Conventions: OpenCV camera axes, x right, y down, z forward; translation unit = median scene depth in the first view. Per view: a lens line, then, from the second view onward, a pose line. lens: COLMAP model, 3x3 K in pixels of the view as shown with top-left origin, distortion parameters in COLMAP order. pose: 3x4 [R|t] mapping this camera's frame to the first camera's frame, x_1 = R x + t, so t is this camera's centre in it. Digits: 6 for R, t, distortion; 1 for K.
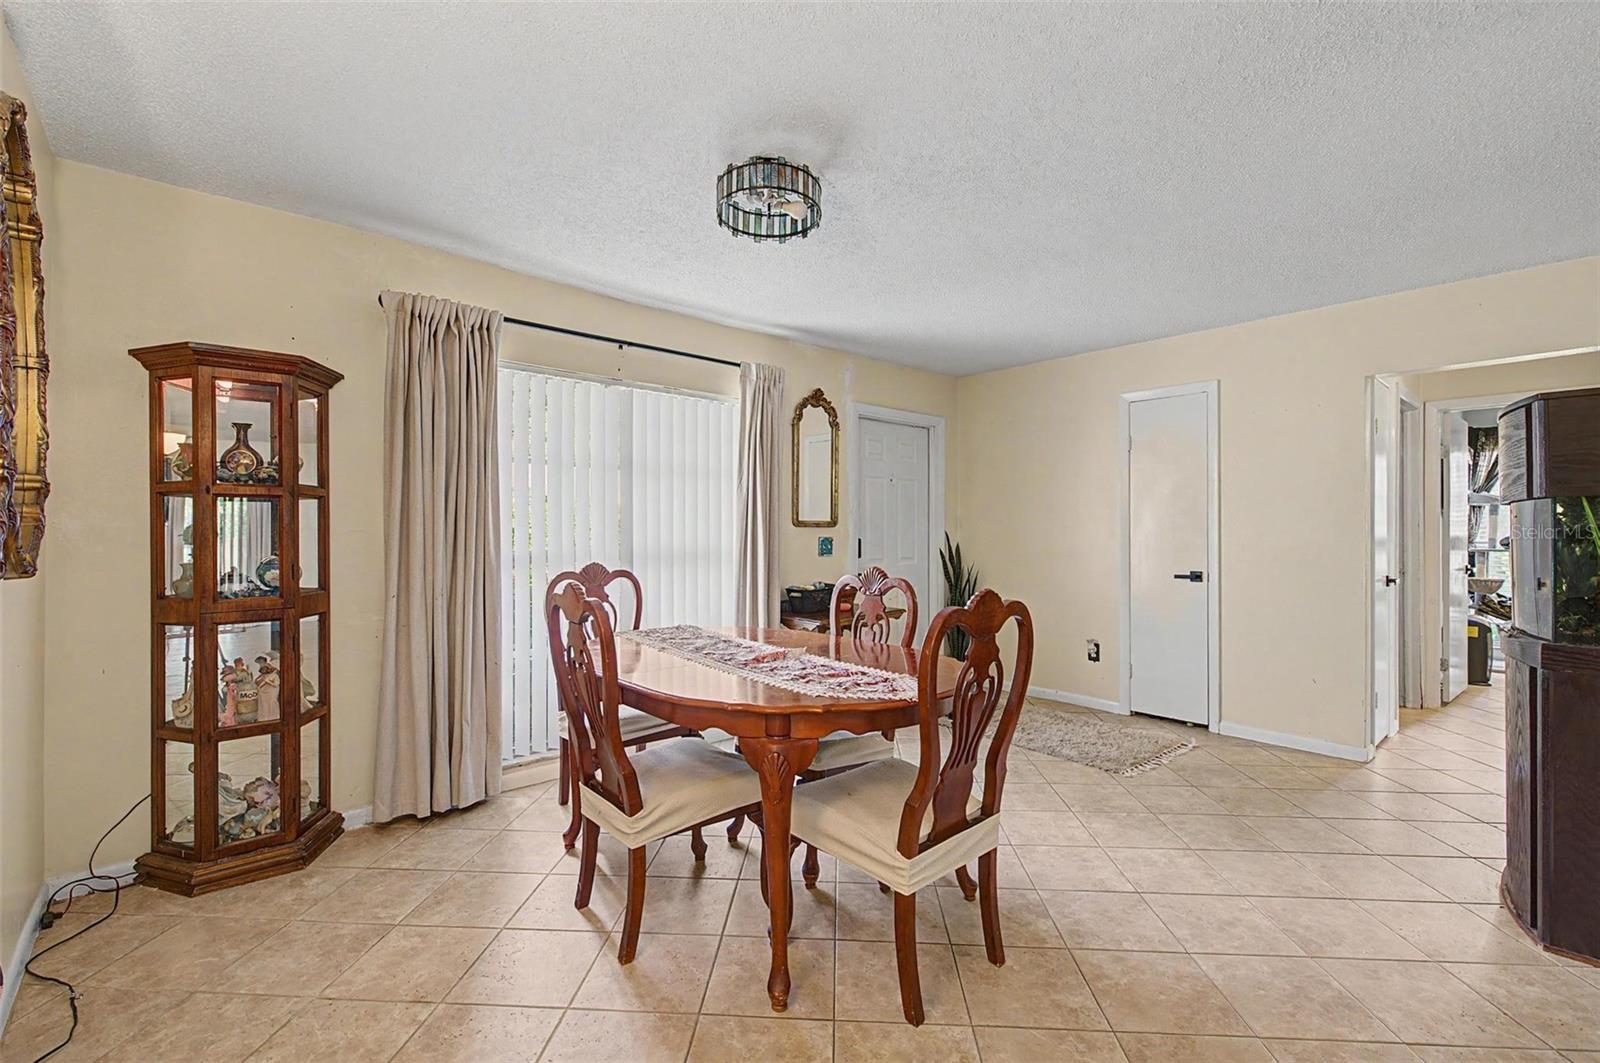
lens RADIAL K [[705.2, 0, 800.0], [0, 705.2, 531.5], [0, 0, 1]] dist [-0.000049, 0.000010]
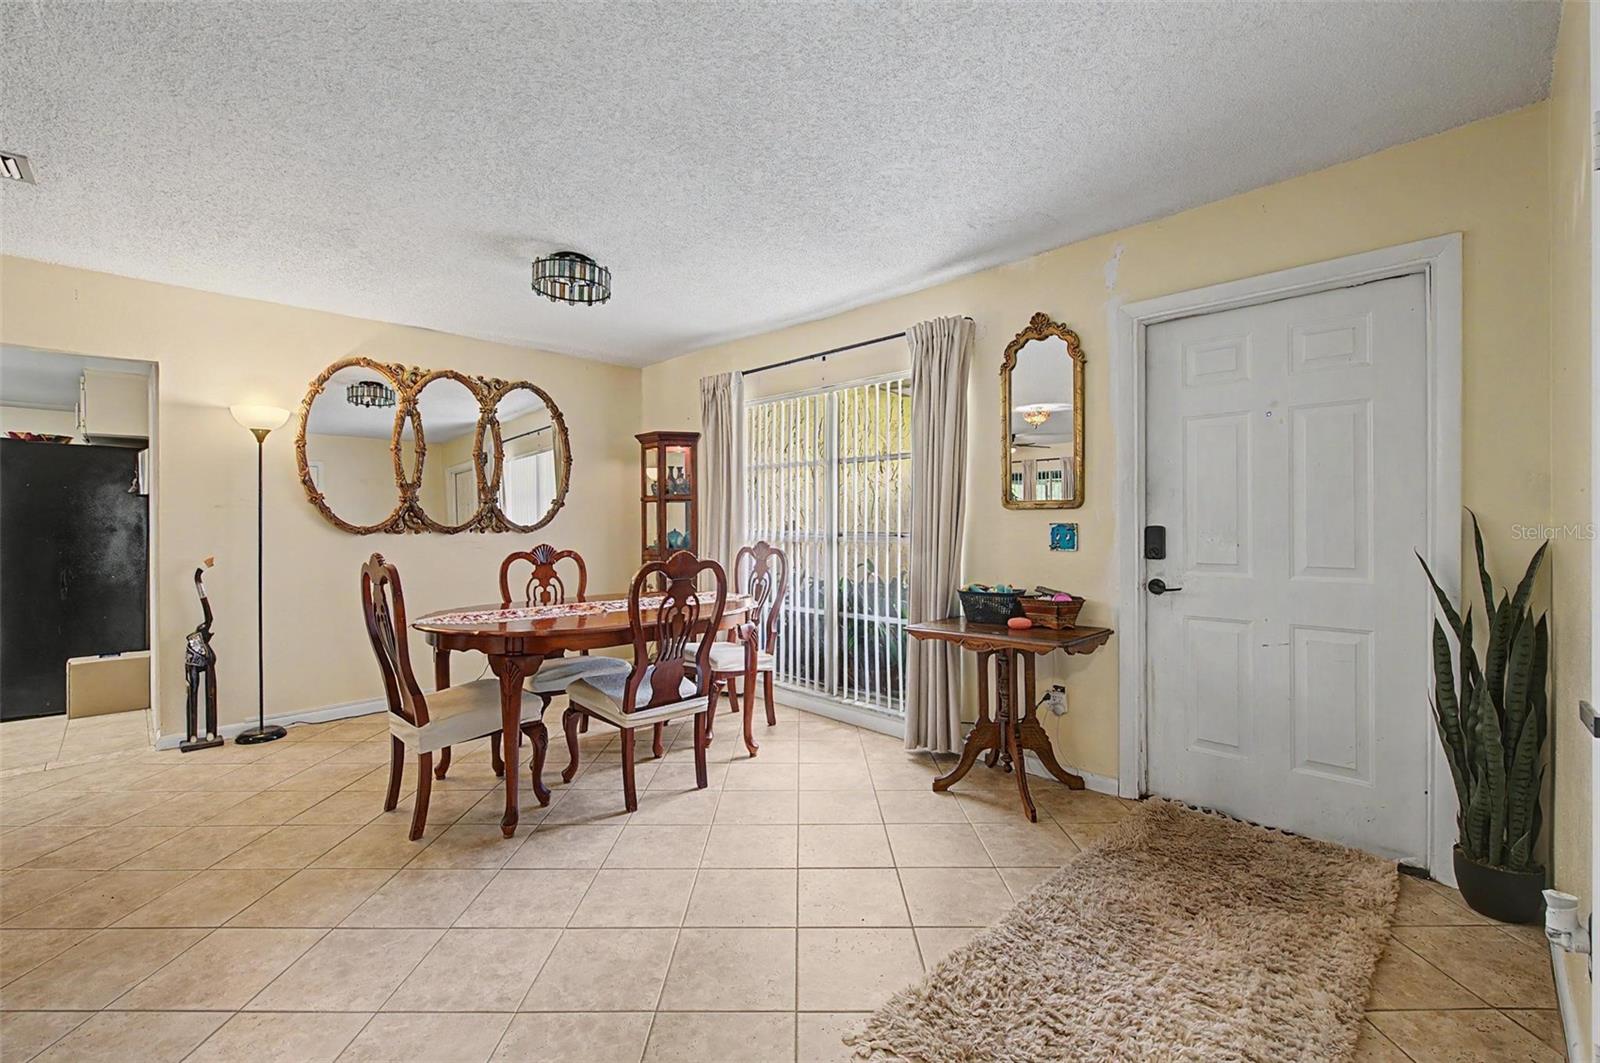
lens RADIAL K [[683.6, 0, 800.0], [0, 683.6, 531.5], [0, 0, 1]] dist [0.000557, -0.000006]
pose [[0.057482, 0.014969, -0.998234, 0.715101], [-0.002095, 0.999887, 0.014873, 0.006990], [0.998344, 0.001237, 0.057507, 0.737903]]
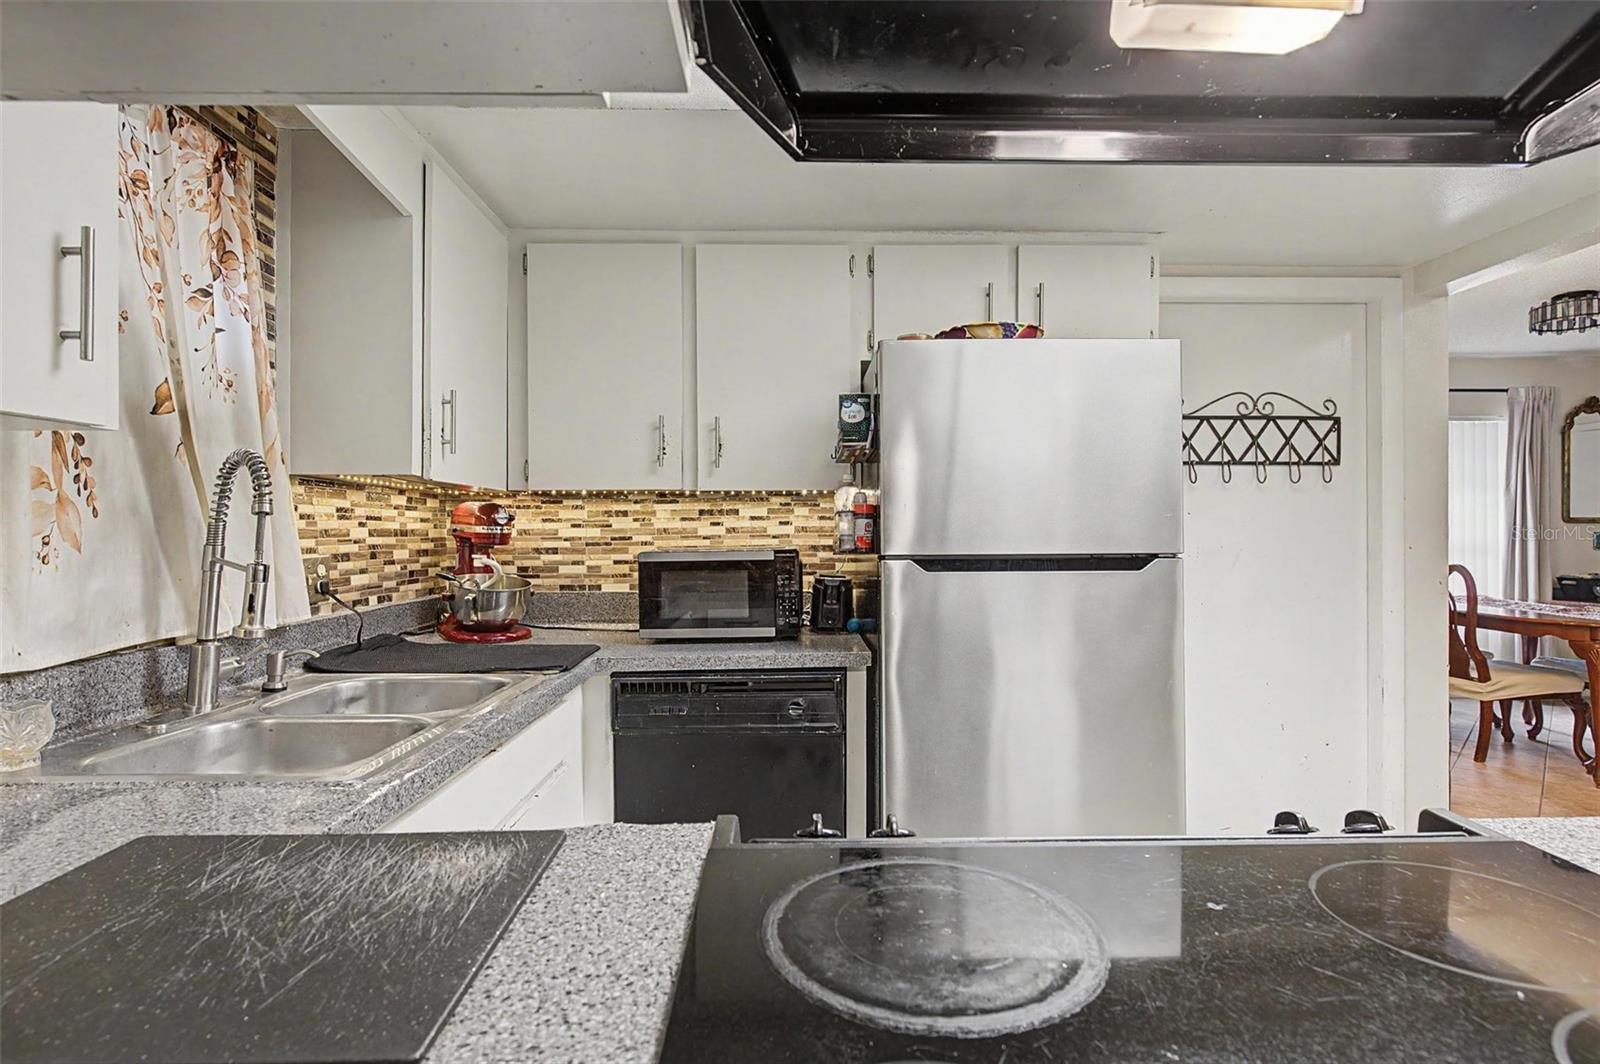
lens RADIAL K [[827.9, 0, 800.0], [0, 827.9, 532.0], [0, 0, 1]] dist [0.000539, 0.000230]
pose [[0.768869, -0.000697, -0.639406, -0.099888], [0.005325, 0.999972, 0.005312, -0.005968], [0.639384, -0.007489, 0.768851, -0.788831]]
